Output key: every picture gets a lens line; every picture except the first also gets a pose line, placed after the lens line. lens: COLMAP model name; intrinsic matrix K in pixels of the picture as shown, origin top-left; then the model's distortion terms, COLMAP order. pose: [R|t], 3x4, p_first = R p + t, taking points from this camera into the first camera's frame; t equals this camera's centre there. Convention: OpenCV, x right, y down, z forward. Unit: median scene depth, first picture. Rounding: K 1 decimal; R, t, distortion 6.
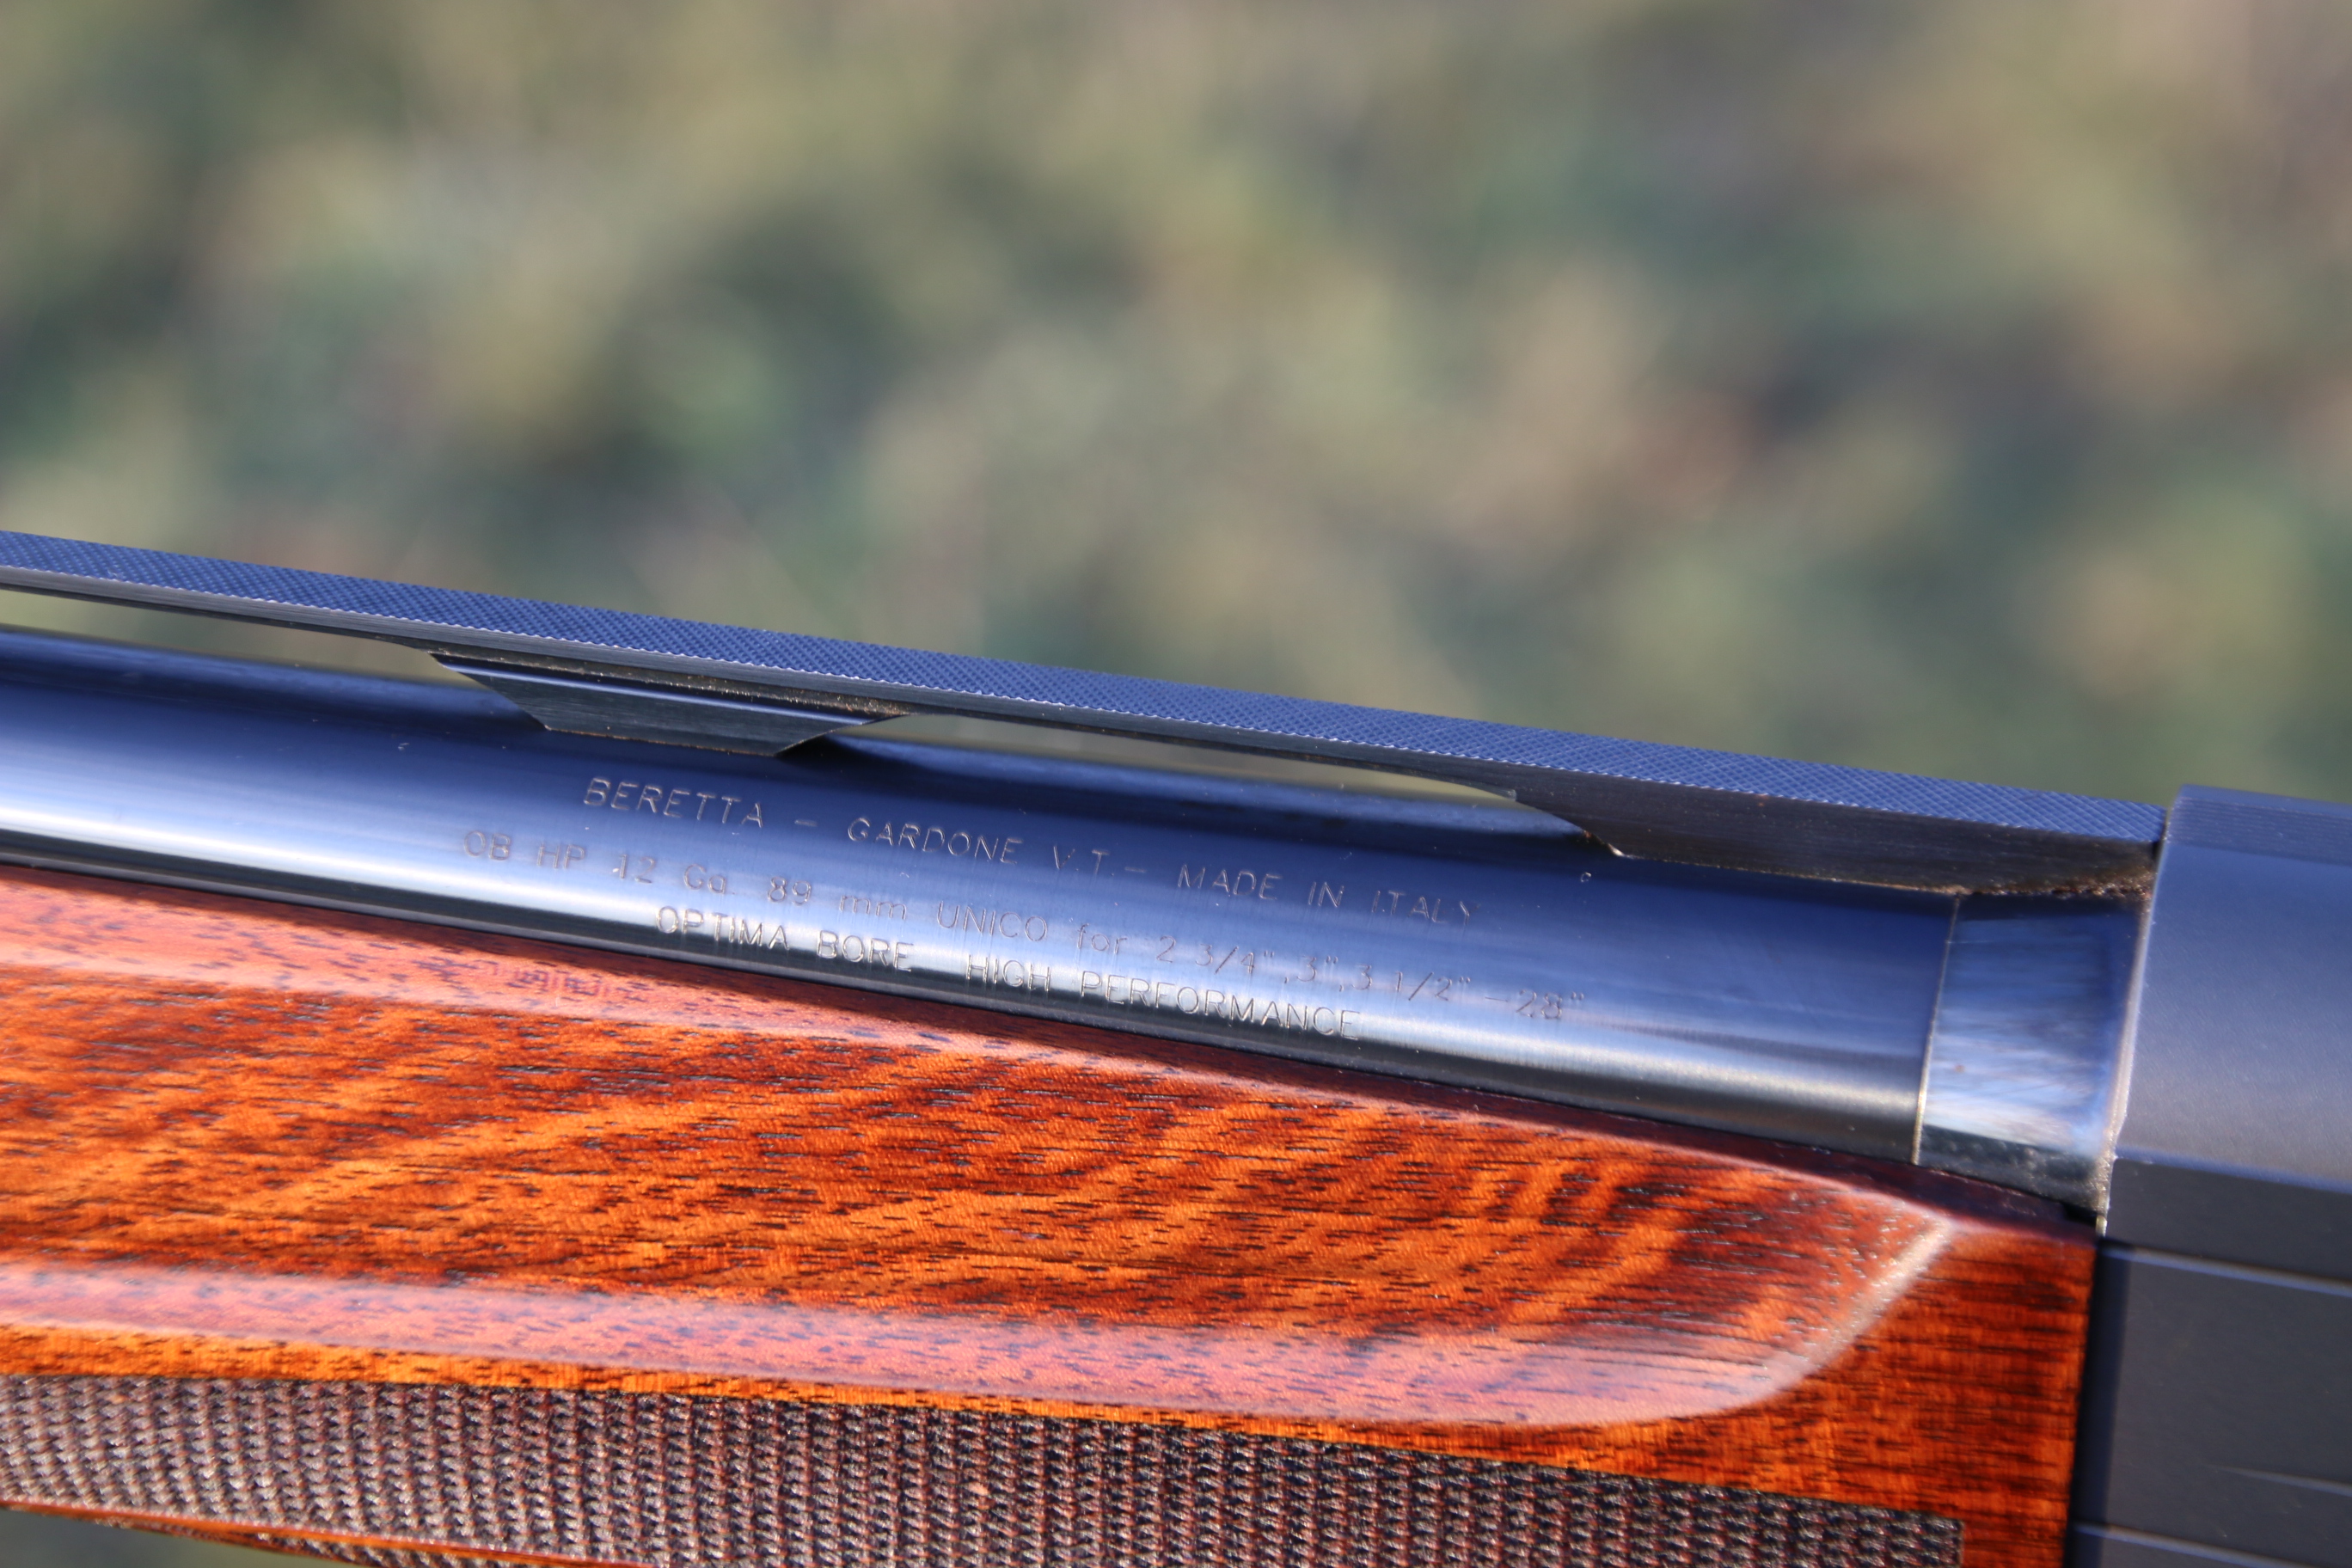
lens RADIAL K [[5408.7, 0, 1190.2], [0, 5408.7, 795.3], [0, 0, 1]] dist [0.307485, 0.000000]
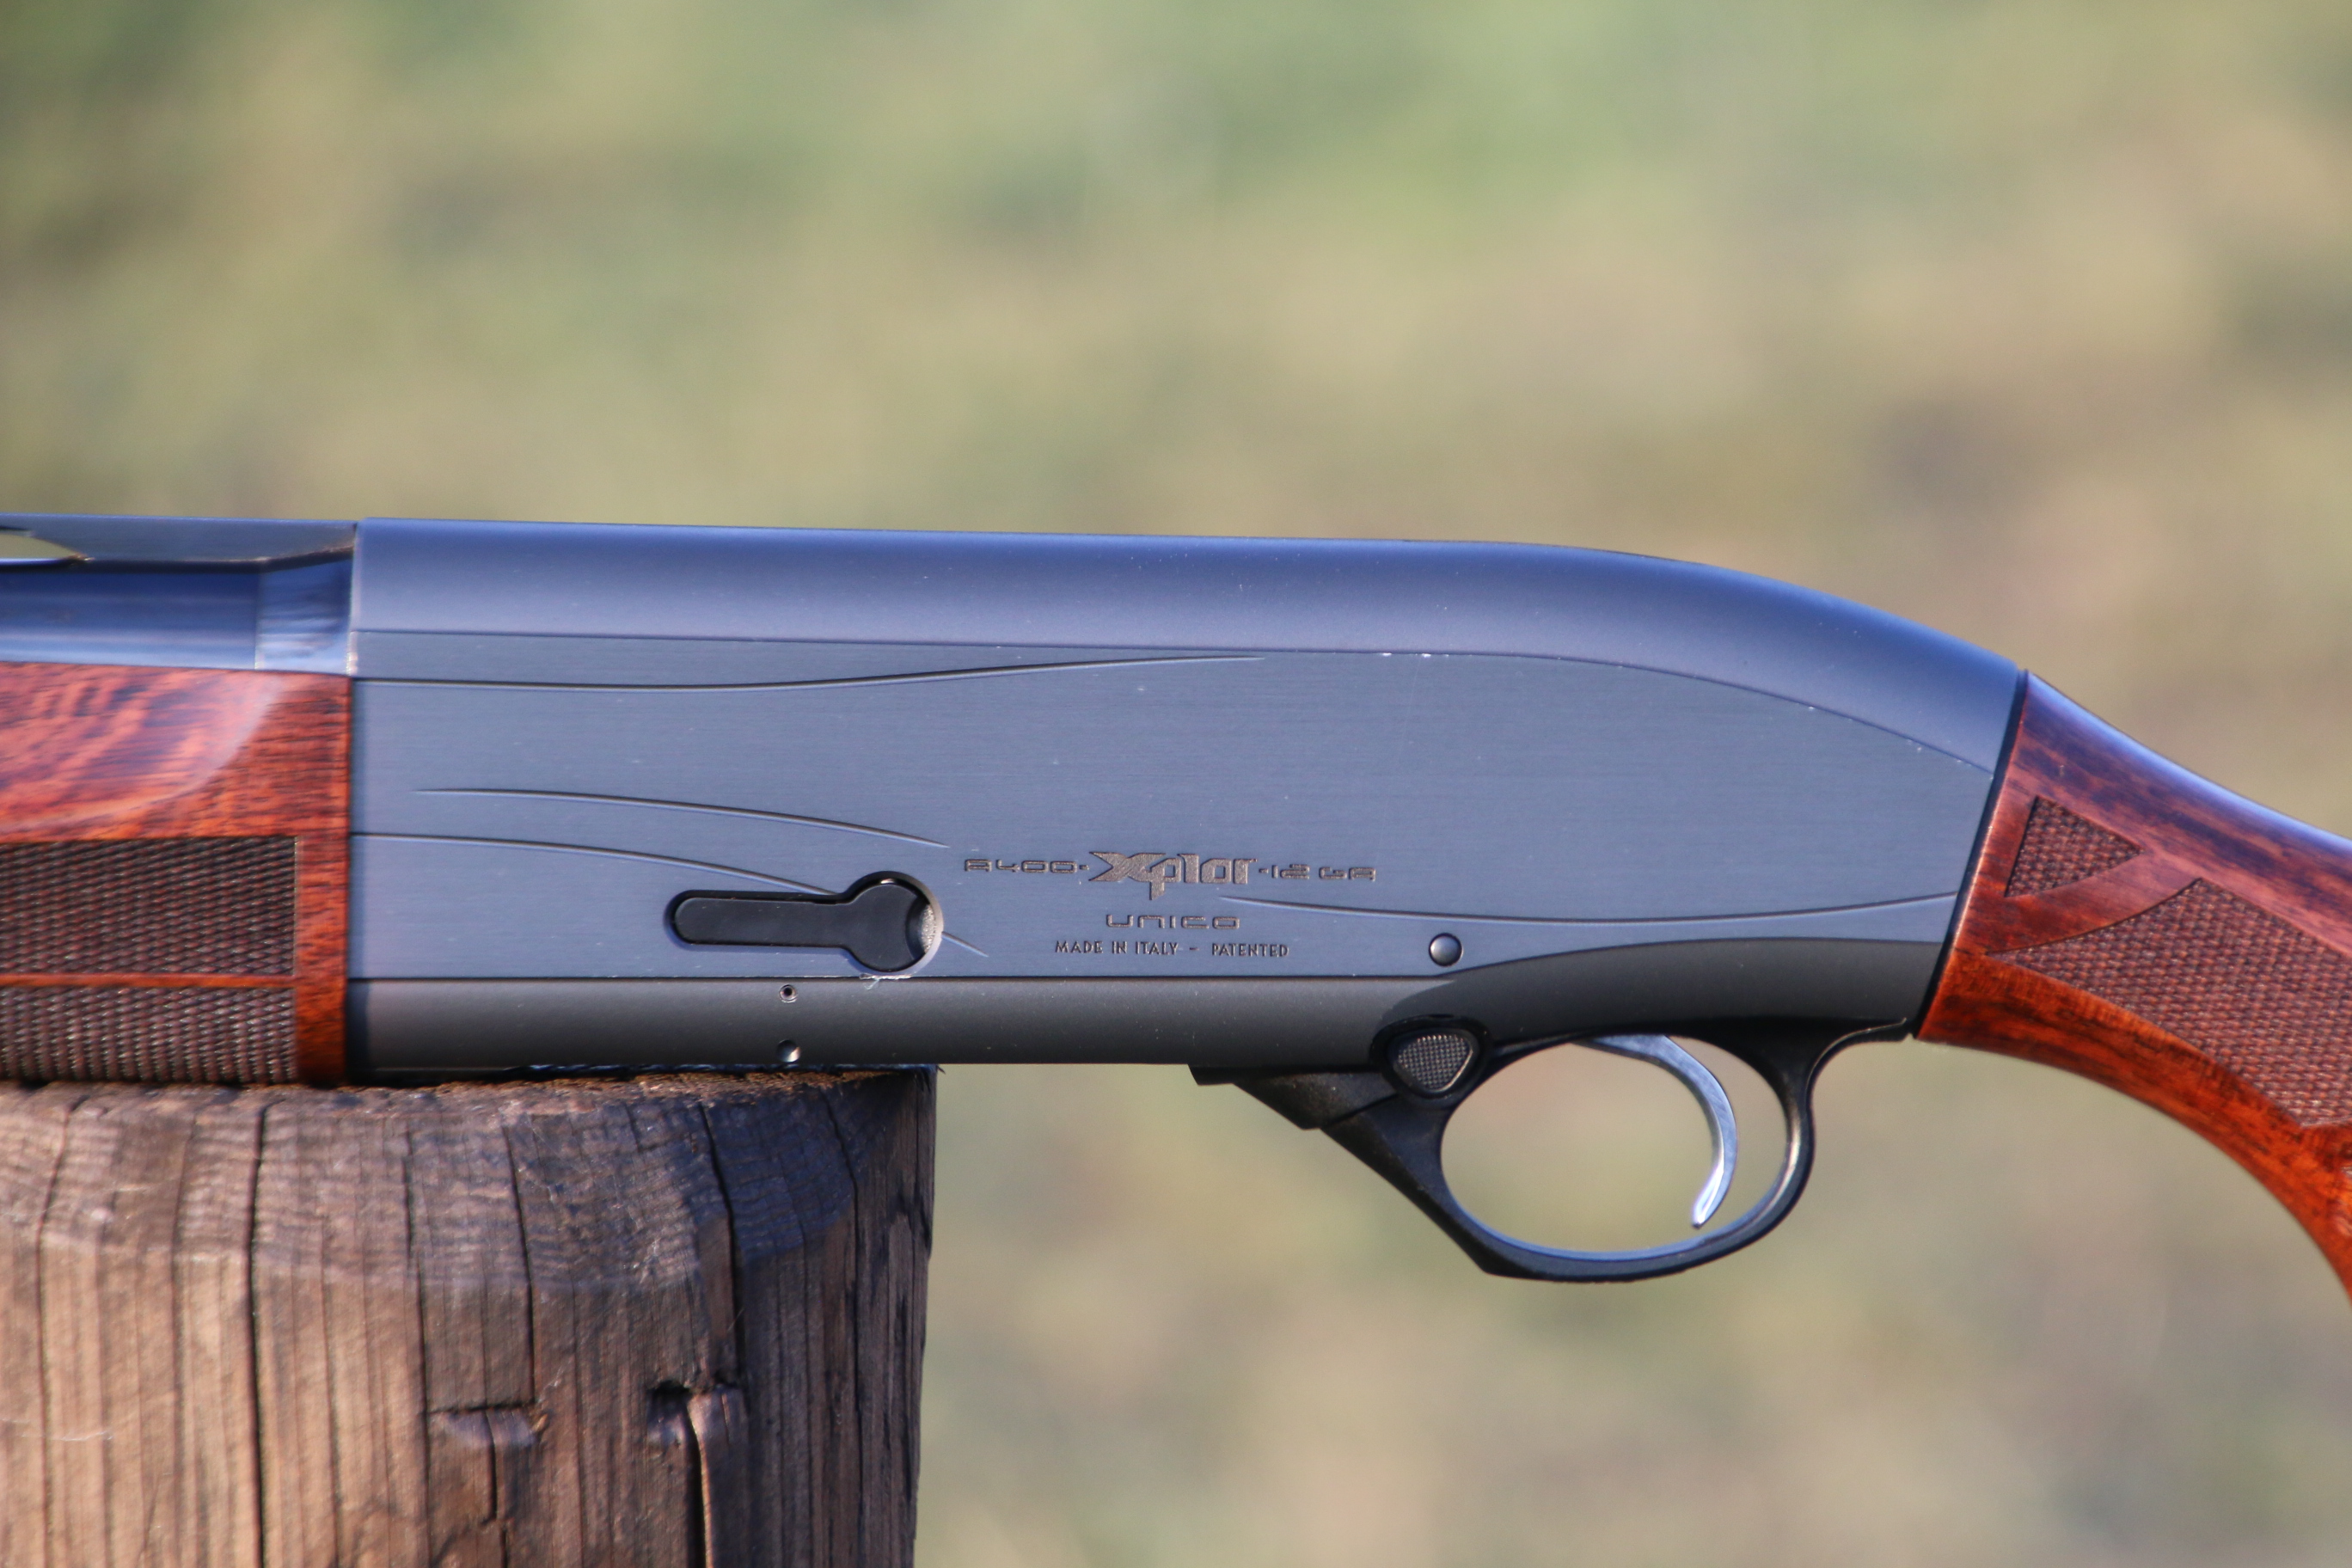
lens RADIAL K [[14189.6, 0, 1178.4], [0, 14189.6, 952.4], [0, 0, 1]] dist [2.596318, 0.000000]
pose [[0.960595, -0.022427, 0.277045, -1.027610], [0.119434, 0.933335, -0.338558, 2.027357], [-0.250982, 0.358306, 0.899236, -3.884573]]
